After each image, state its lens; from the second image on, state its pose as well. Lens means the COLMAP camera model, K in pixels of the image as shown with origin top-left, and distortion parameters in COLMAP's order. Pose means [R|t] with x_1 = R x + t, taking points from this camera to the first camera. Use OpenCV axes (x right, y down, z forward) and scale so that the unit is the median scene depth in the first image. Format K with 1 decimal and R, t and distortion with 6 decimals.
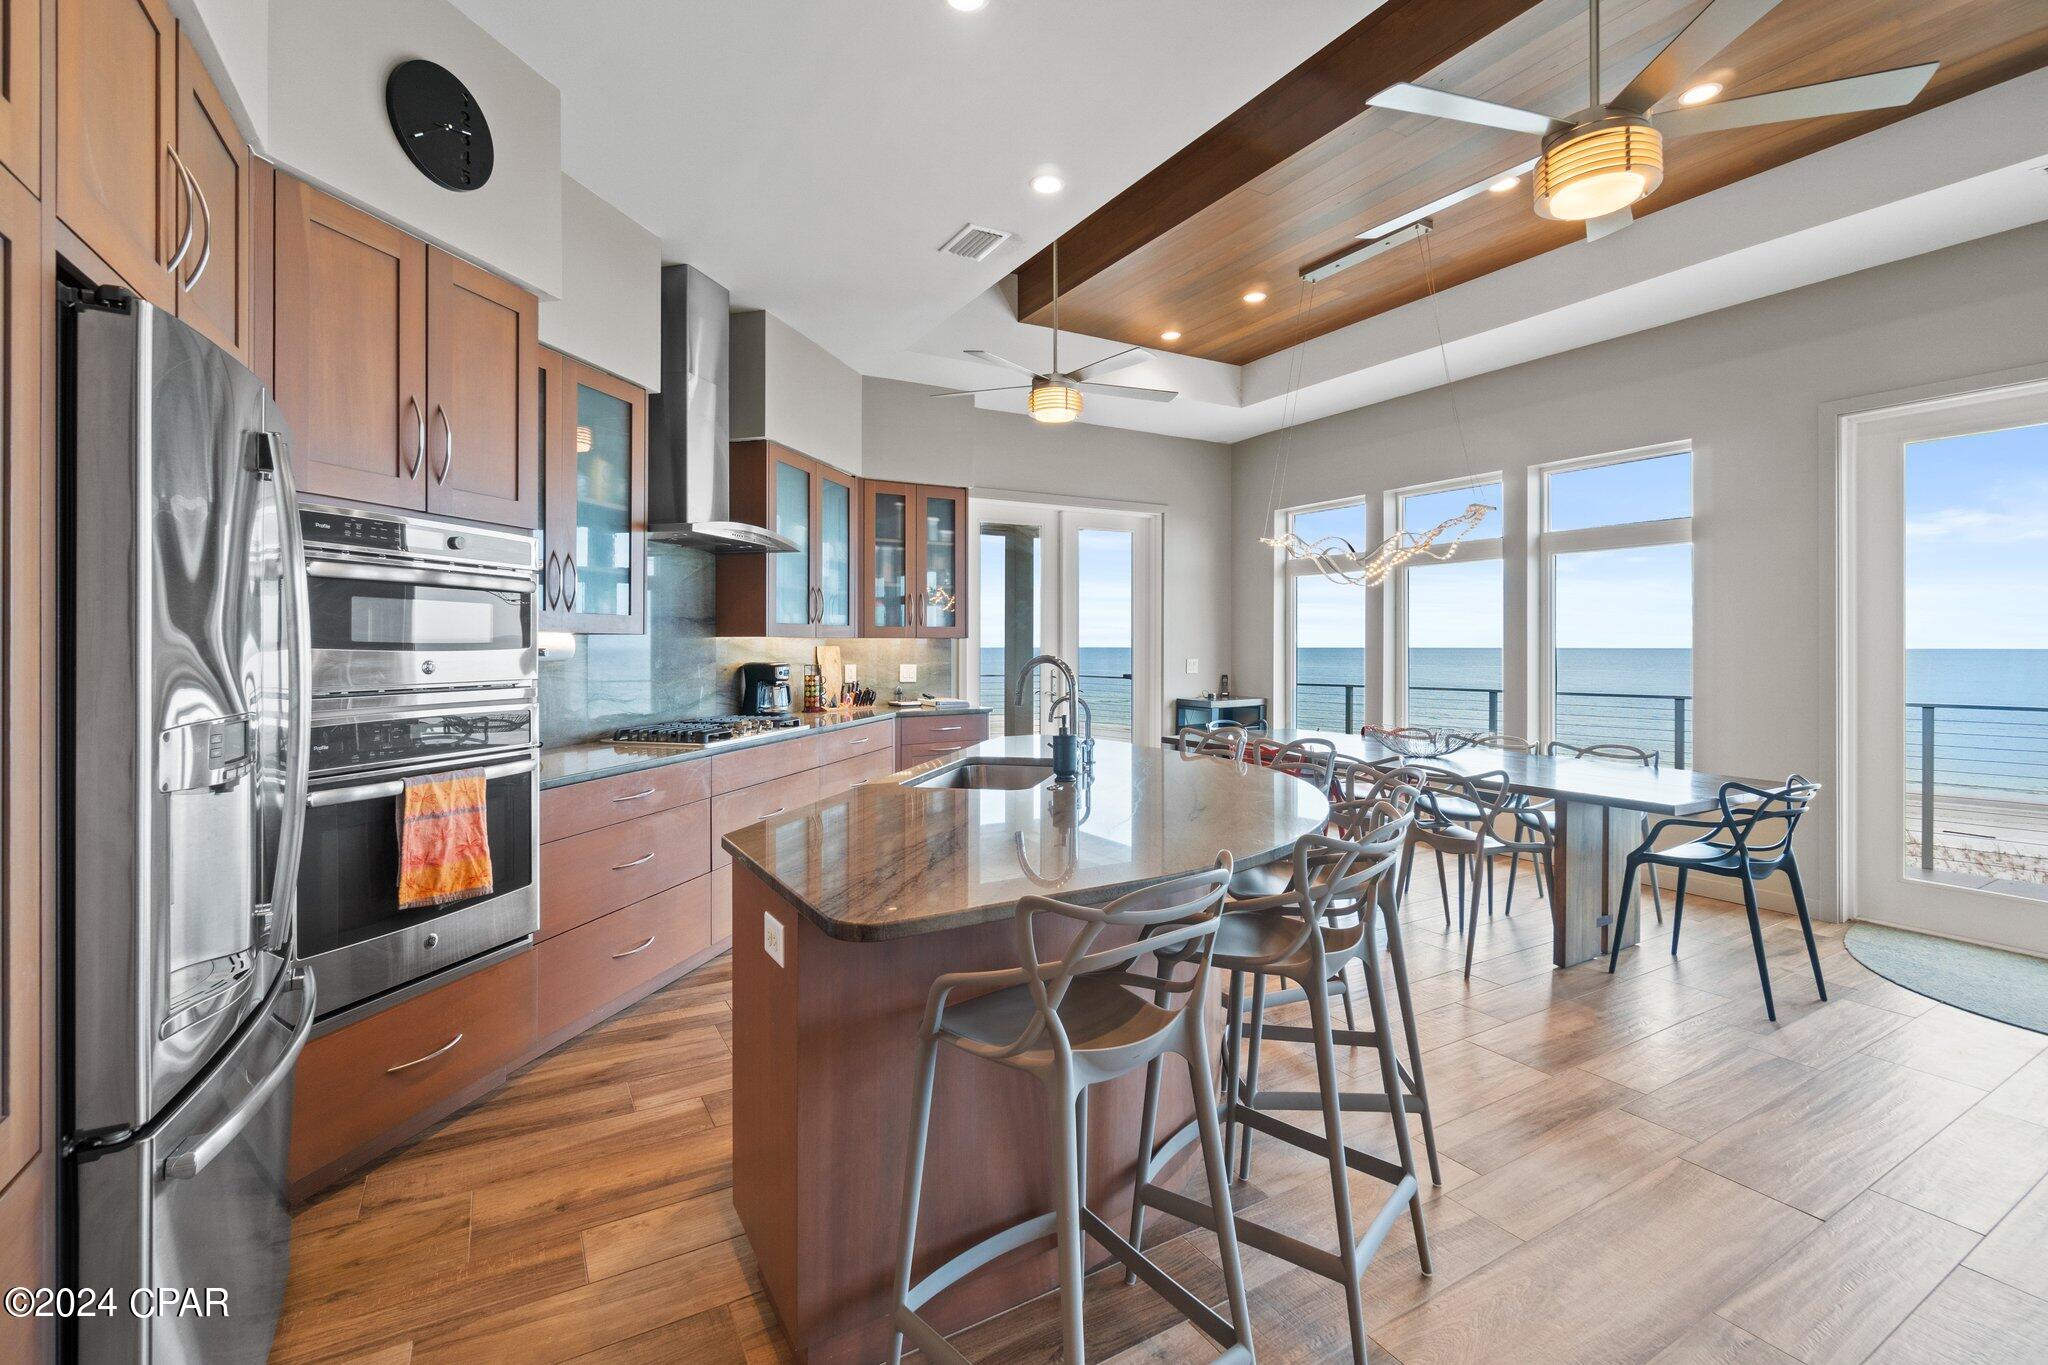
lens RADIAL K [[901.7, 0, 1020.2], [0, 901.7, 639.9], [0, 0, 1]] dist [-0.000352, -0.000037]
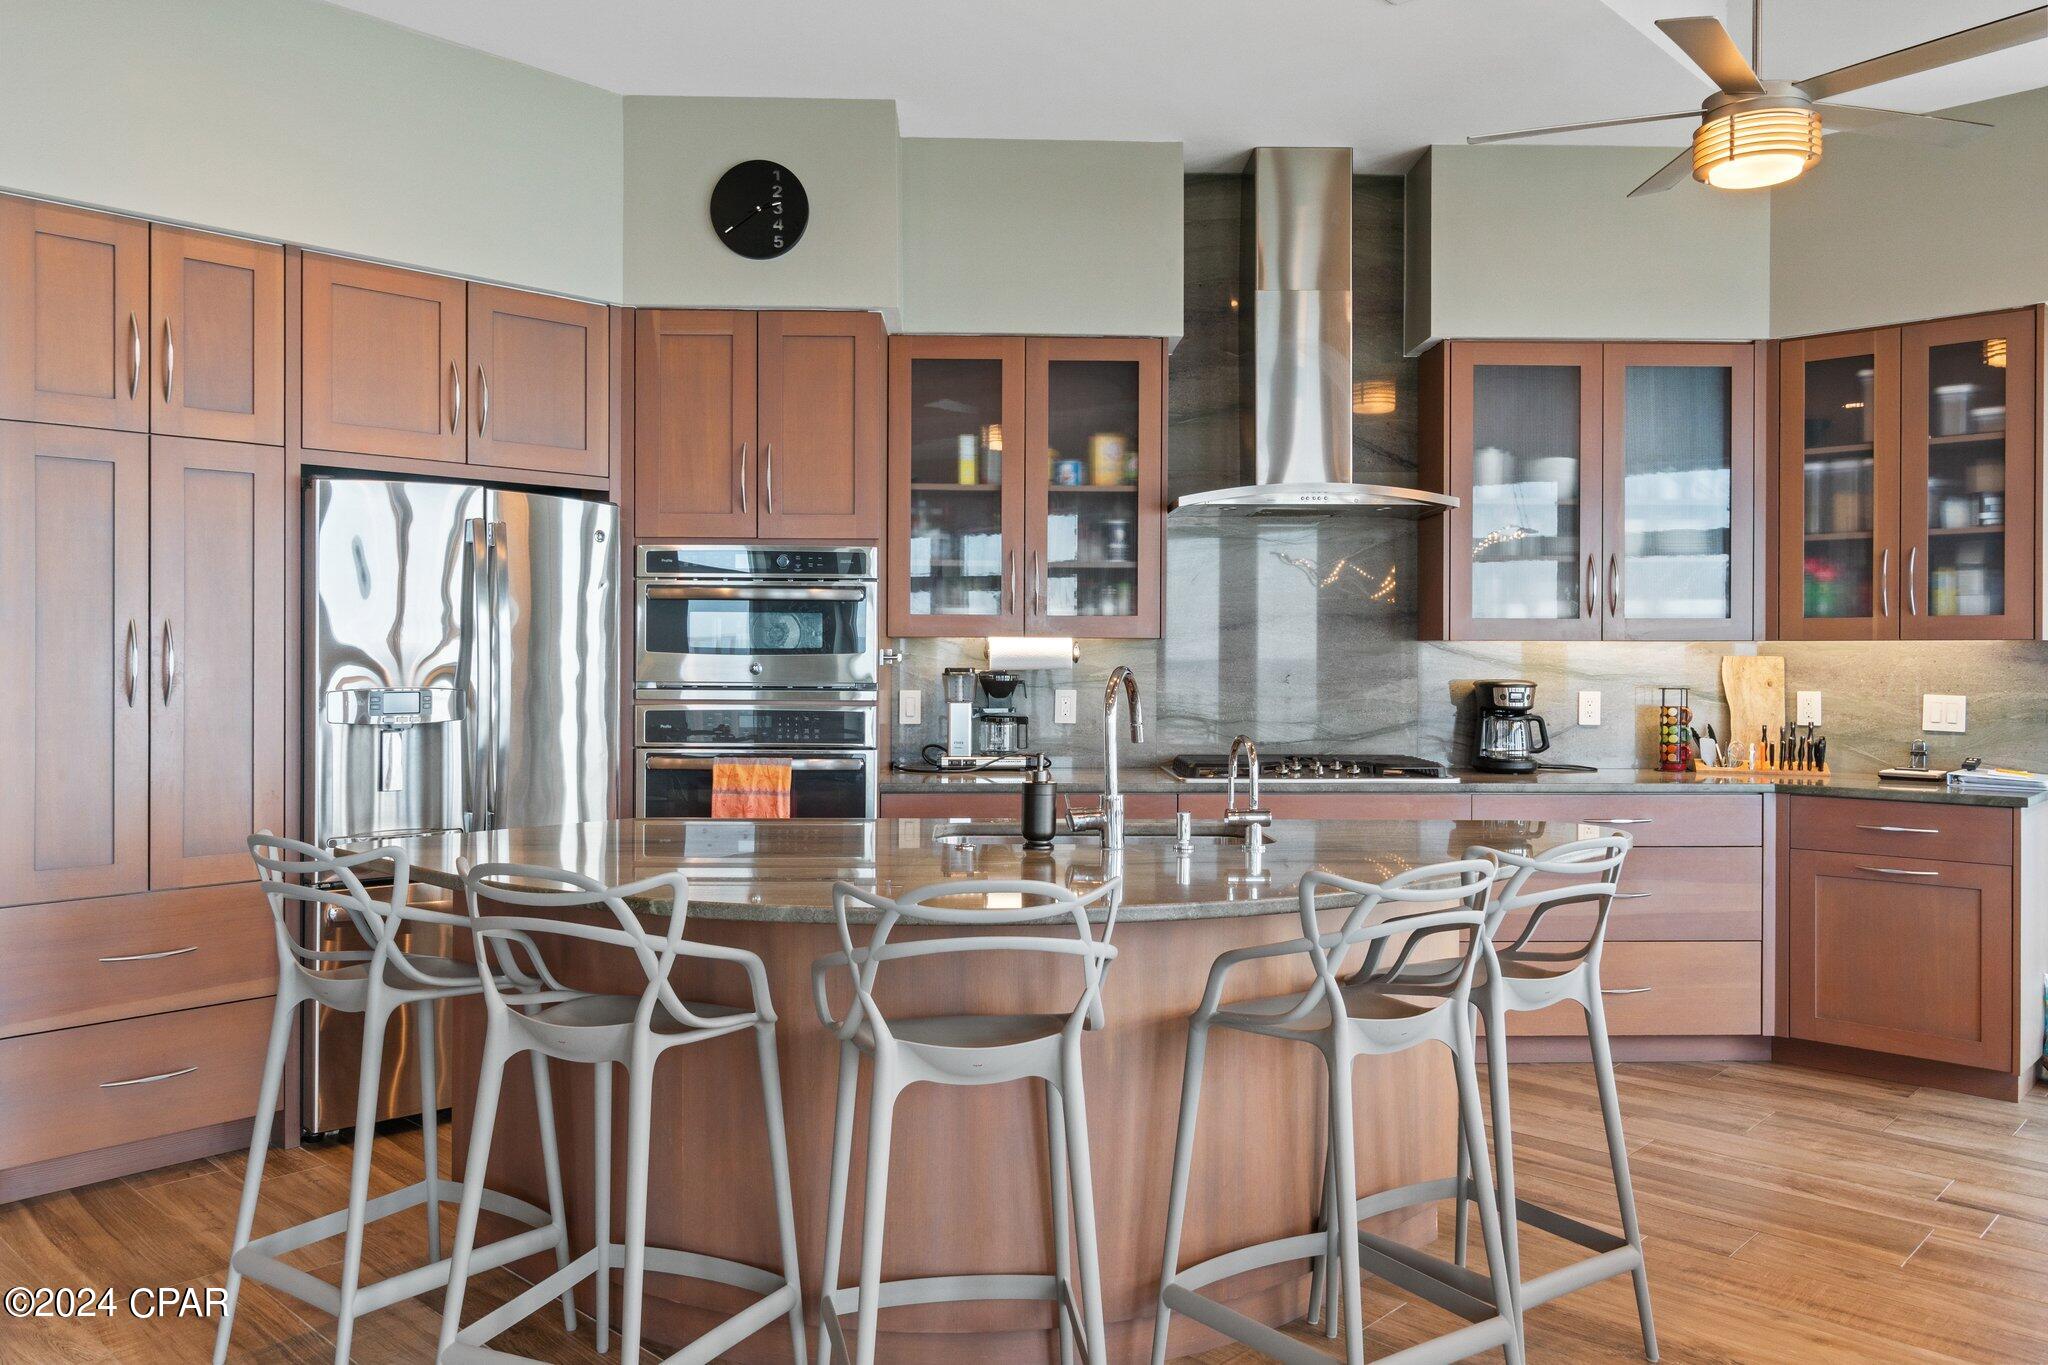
lens RADIAL K [[1469.8, 0, 1028.5], [0, 1469.8, 656.7], [0, 0, 1]] dist [0.004233, 0.000860]
pose [[0.266902, 0.000495, -0.963724, 1.031504], [0.002080, 0.999997, 0.001090, 0.010427], [0.963721, -0.002296, 0.266900, 0.654499]]
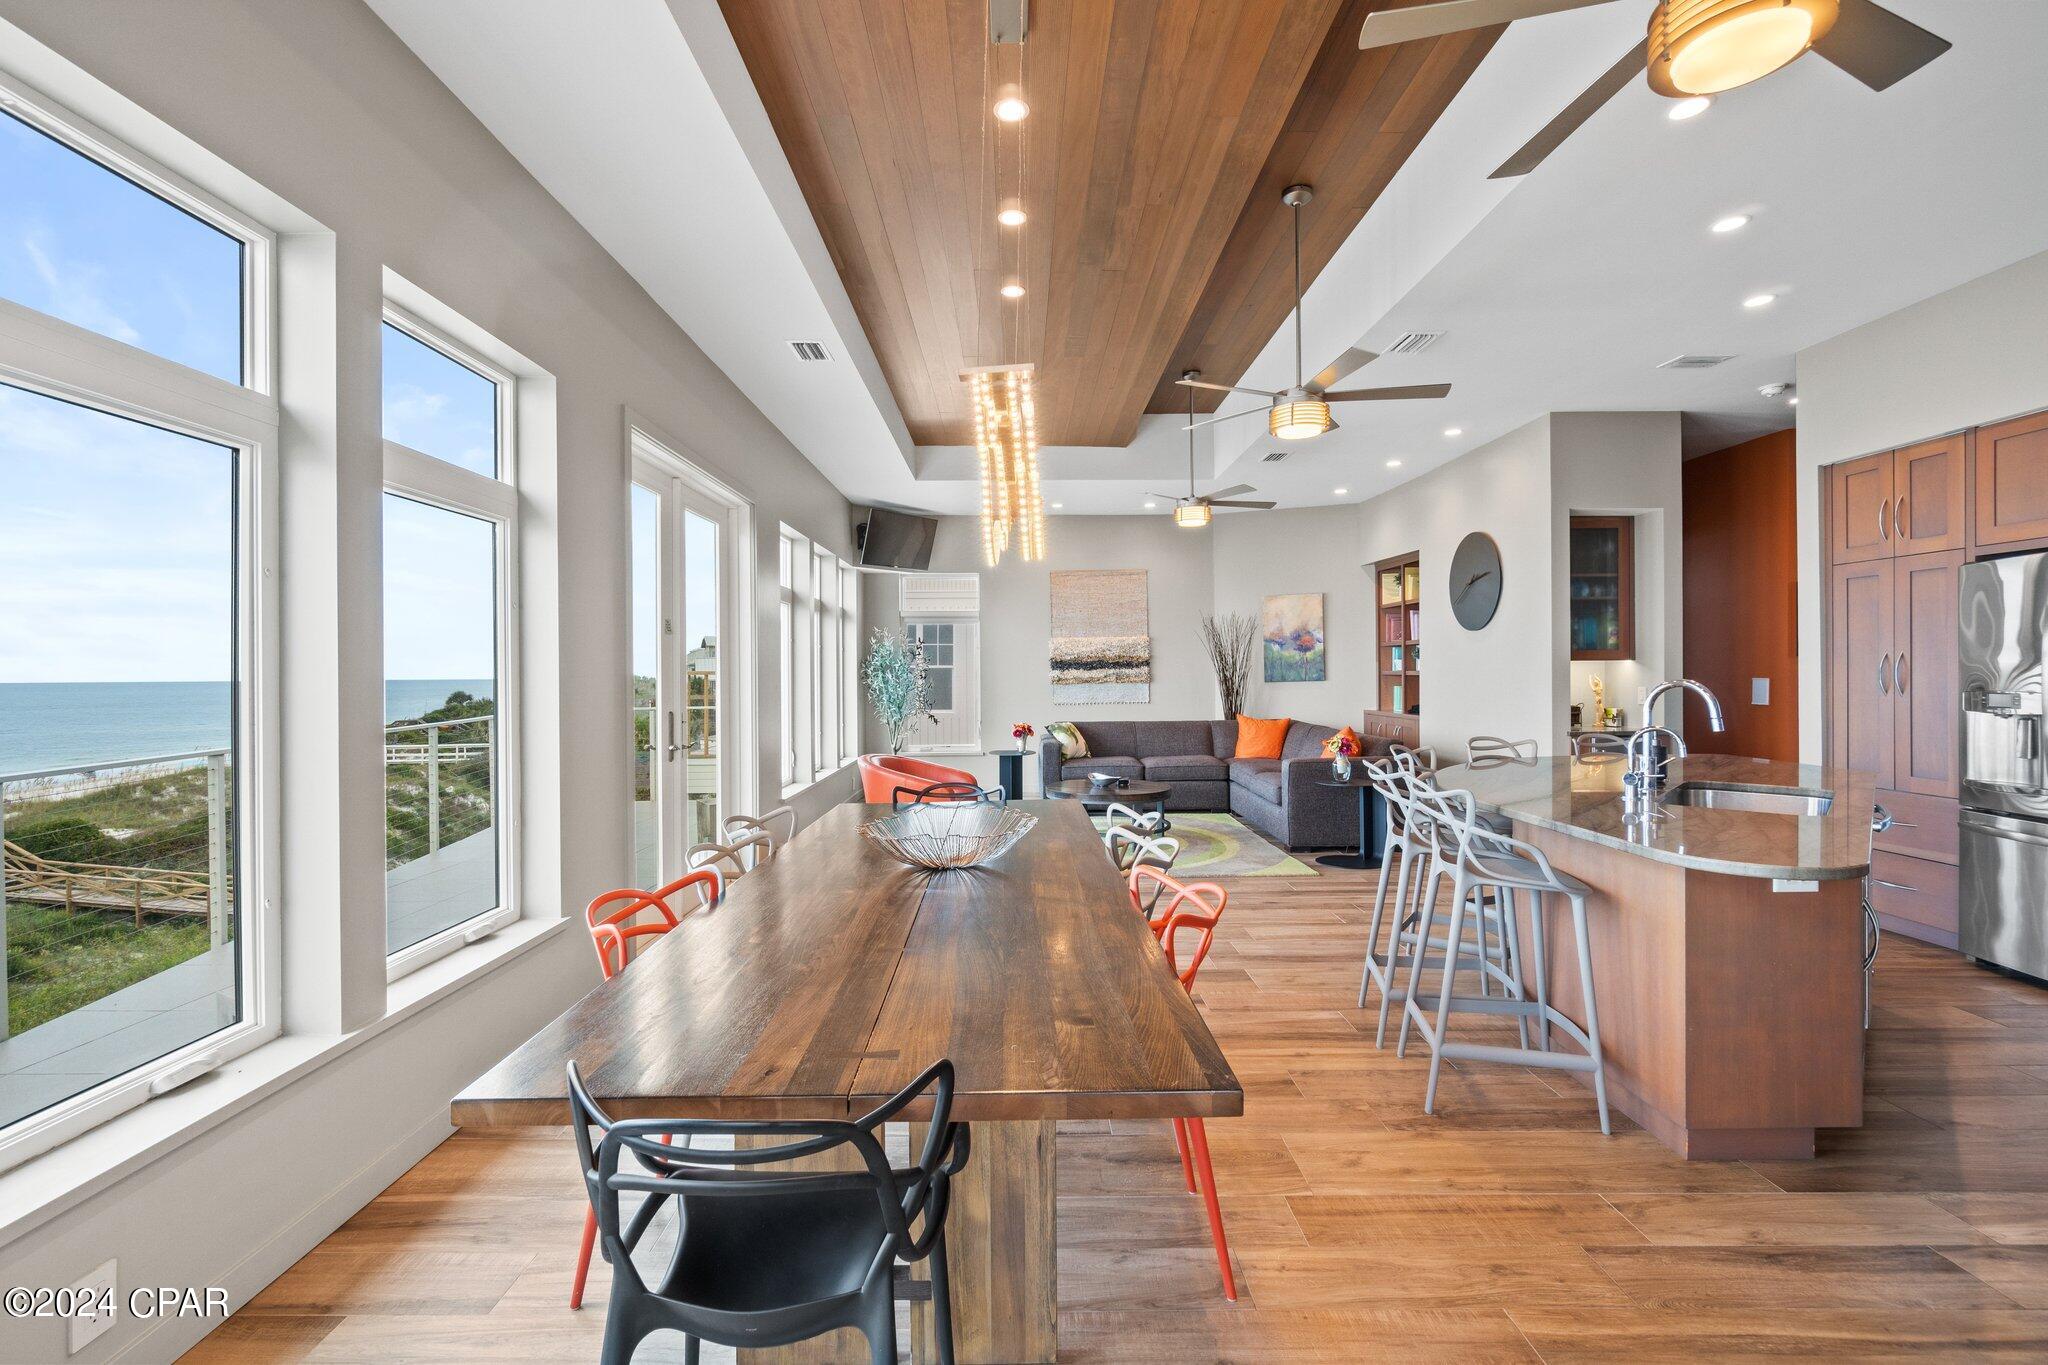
lens RADIAL K [[875.6, 0, 1020.6], [0, 875.6, 684.0], [0, 0, 1]] dist [-0.000725, 0.000466]
pose [[-0.861293, -0.003730, 0.508095, 0.167105], [0.001752, 0.999945, 0.010311, 0.013514], [-0.508105, 0.009771, -0.861239, 2.213043]]
